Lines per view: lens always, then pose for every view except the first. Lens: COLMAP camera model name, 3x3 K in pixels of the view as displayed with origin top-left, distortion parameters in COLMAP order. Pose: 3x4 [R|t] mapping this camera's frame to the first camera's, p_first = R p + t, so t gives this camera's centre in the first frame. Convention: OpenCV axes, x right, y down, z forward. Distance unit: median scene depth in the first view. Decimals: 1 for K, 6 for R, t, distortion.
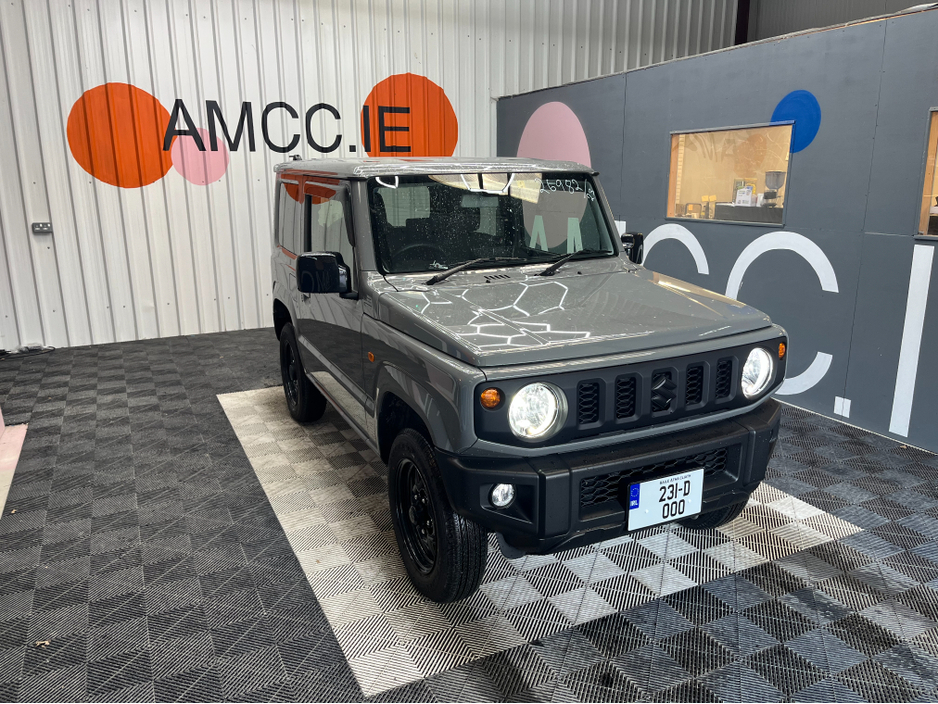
lens RADIAL K [[721.8, 0, 468.0], [0, 721.8, 357.7], [0, 0, 1]] dist [0.093879, -0.133048]
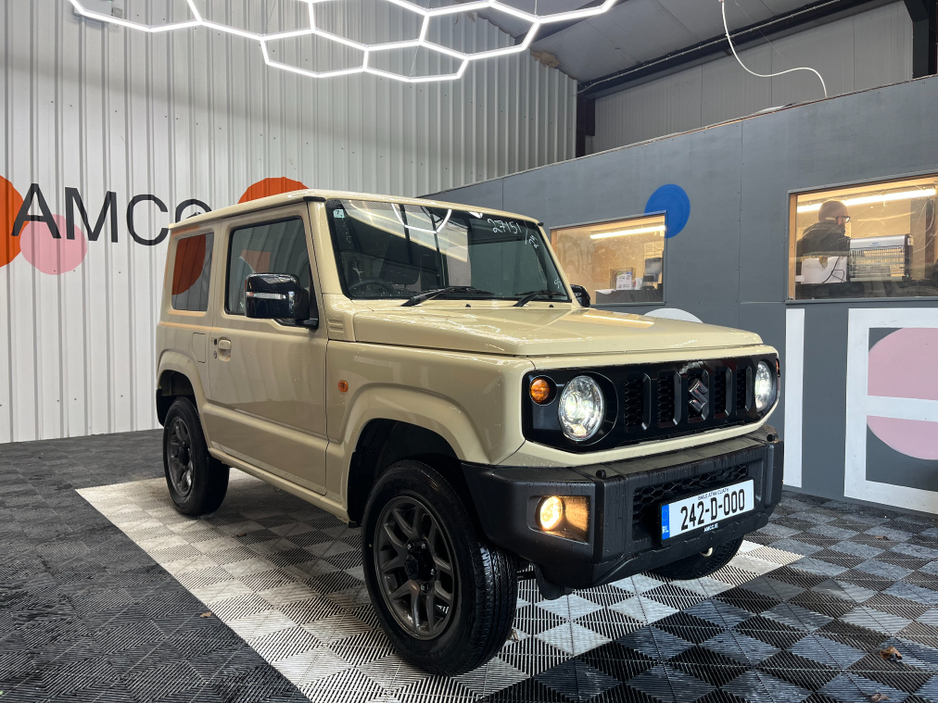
lens RADIAL K [[721.8, 0, 468.1], [0, 721.8, 351.9], [0, 0, 1]] dist [0.093879, -0.133048]
pose [[0.973978, -0.000823, 0.226640, -0.091870], [0.046724, 0.979241, -0.197239, 0.084427], [-0.221773, 0.202696, 0.953798, 0.045731]]
